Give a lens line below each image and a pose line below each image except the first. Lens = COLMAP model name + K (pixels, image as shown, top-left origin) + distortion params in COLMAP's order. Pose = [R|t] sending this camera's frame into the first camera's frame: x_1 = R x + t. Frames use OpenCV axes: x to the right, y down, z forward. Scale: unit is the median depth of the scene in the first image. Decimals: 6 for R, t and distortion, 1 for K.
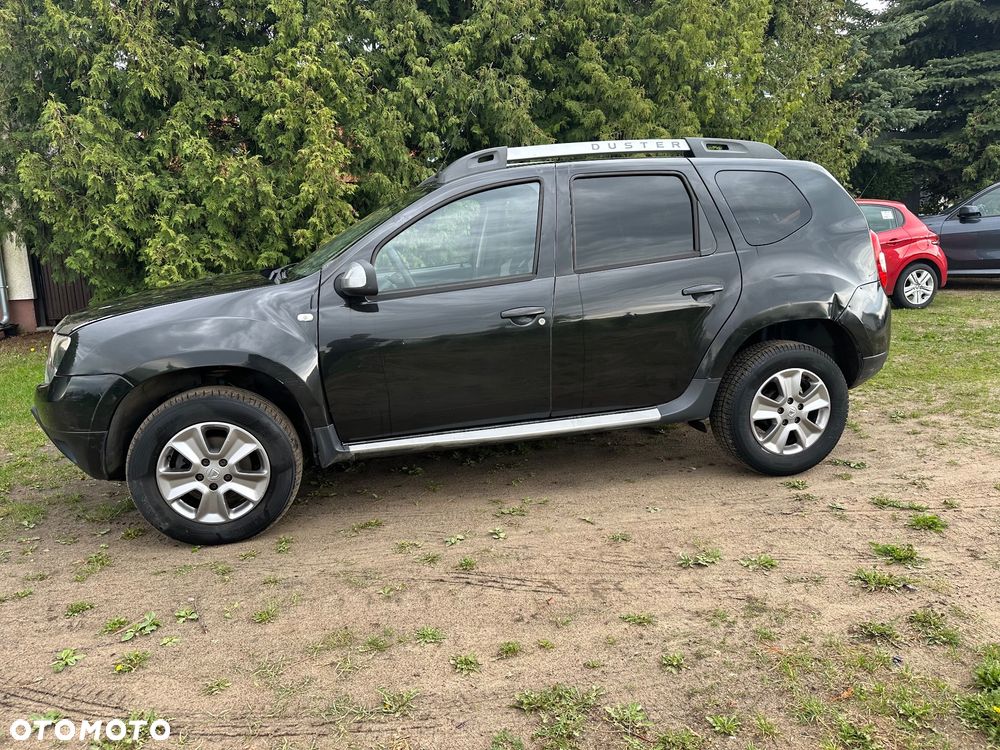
lens RADIAL K [[708.8, 0, 490.1], [0, 708.8, 372.4], [0, 0, 1]] dist [0.027951, -0.032515]
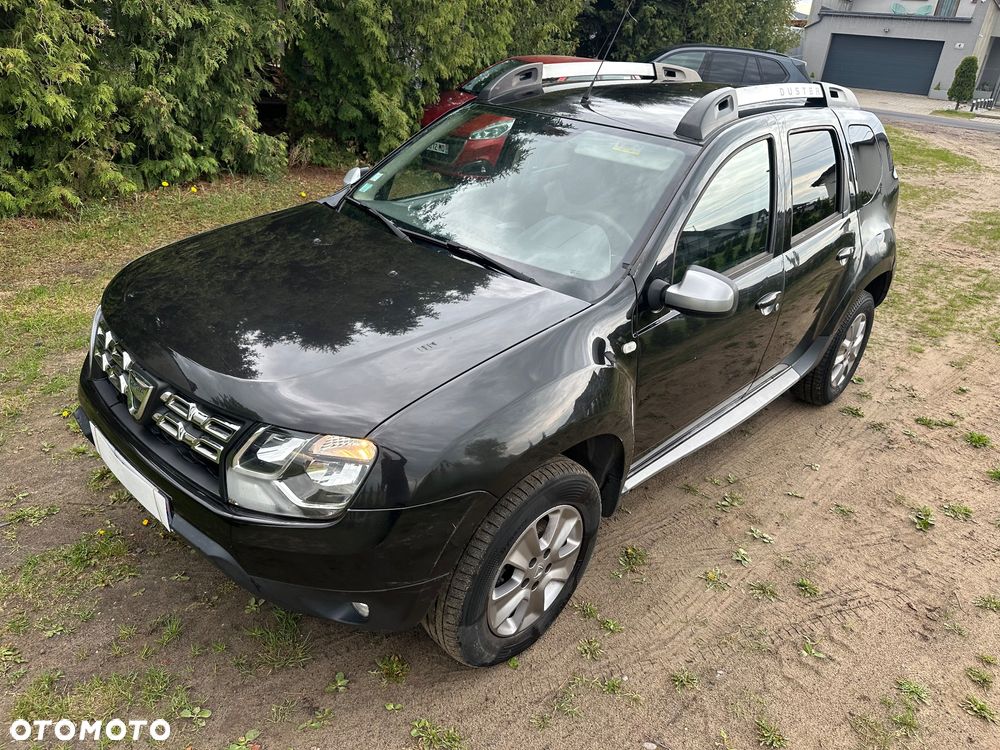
lens RADIAL K [[708.8, 0, 502.6], [0, 708.8, 370.5], [0, 0, 1]] dist [0.027951, -0.032515]
pose [[0.819760, -0.148877, 0.553018, -0.651552], [-0.004216, 0.964026, 0.265774, -0.205841], [-0.572692, -0.220202, 0.789642, 0.397088]]
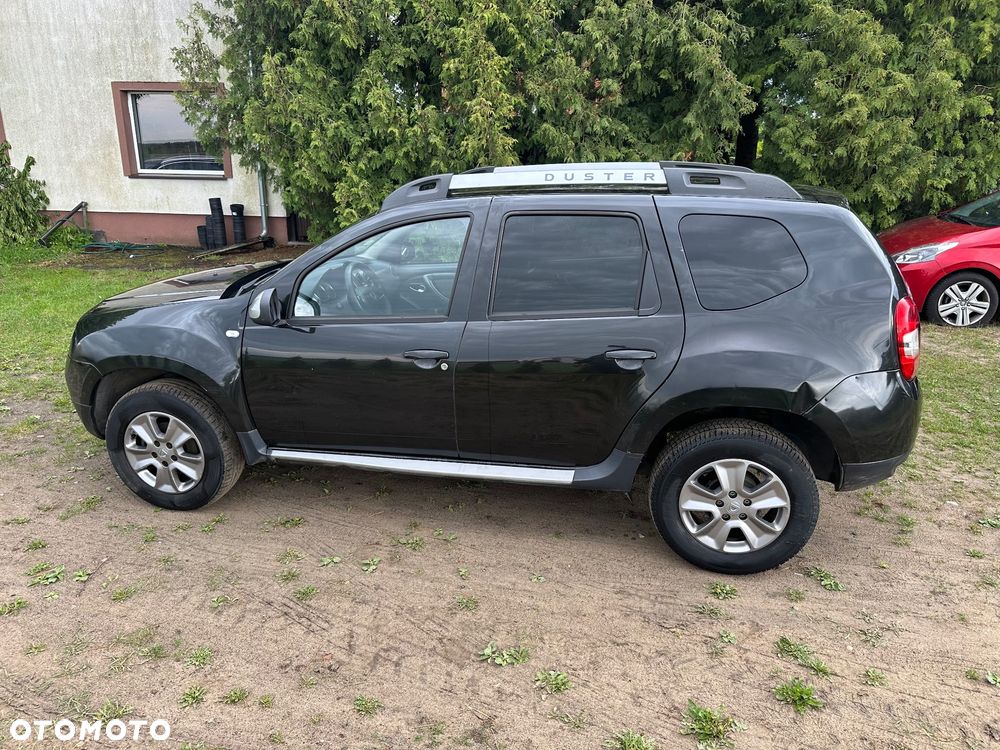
lens RADIAL K [[708.8, 0, 494.2], [0, 708.8, 376.2], [0, 0, 1]] dist [0.027951, -0.032515]
pose [[0.911289, 0.166708, -0.376511, 0.438740], [-0.115612, 0.981187, 0.154617, -0.188493], [0.395204, -0.097372, 0.913418, 0.117303]]
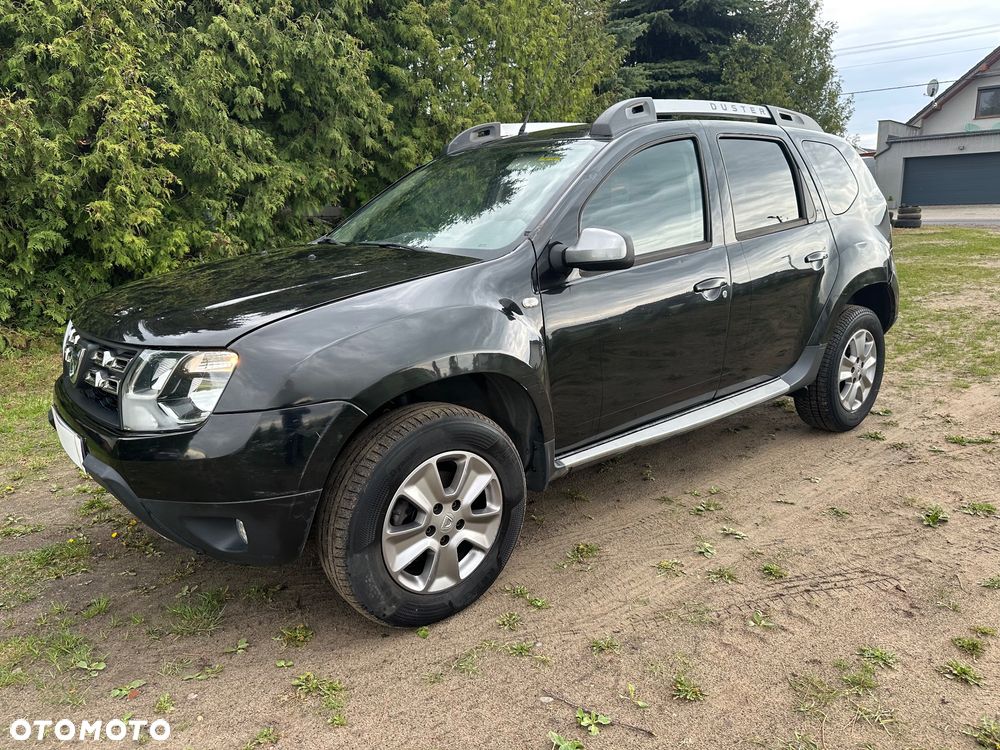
lens RADIAL K [[708.8, 0, 496.4], [0, 708.8, 376.2], [0, 0, 1]] dist [0.027951, -0.032515]
pose [[0.891382, -0.094455, 0.443301, -0.524918], [0.083466, 0.995526, 0.044287, -0.026648], [-0.445500, -0.002476, 0.895278, 0.271801]]
